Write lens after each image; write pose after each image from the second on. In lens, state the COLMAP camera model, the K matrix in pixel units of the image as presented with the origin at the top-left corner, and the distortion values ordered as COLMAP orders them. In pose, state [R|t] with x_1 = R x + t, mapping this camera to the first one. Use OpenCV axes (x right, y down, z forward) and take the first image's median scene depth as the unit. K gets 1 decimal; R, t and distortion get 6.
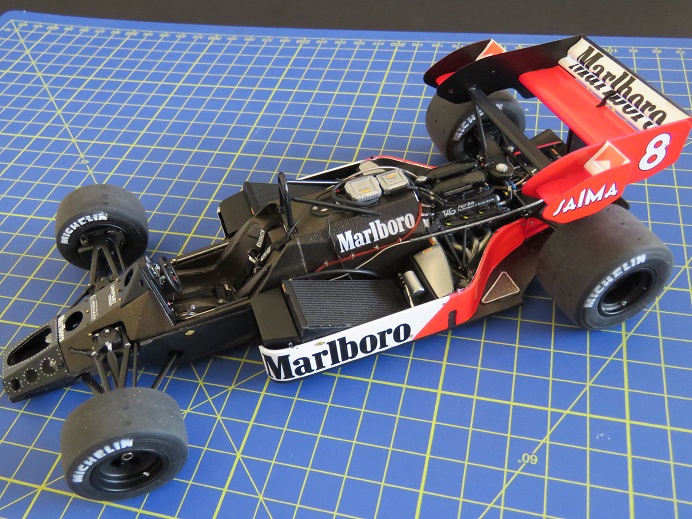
lens RADIAL K [[650.2, 0, 346.0], [0, 650.2, 259.5], [0, 0, 1]] dist [0.002222, -0.002287]
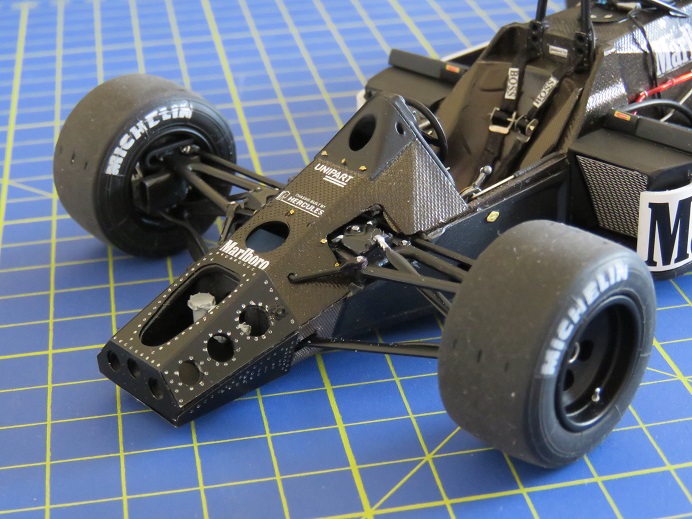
lens RADIAL K [[1329.7, 0, 346.0], [0, 1329.7, 259.5], [0, 0, 1]] dist [-0.125145, -0.180204]
pose [[0.907788, -0.134093, 0.397416, -0.753837], [0.263159, 0.919905, -0.290726, 0.411551], [-0.326601, 0.368502, 0.870367, 0.111672]]
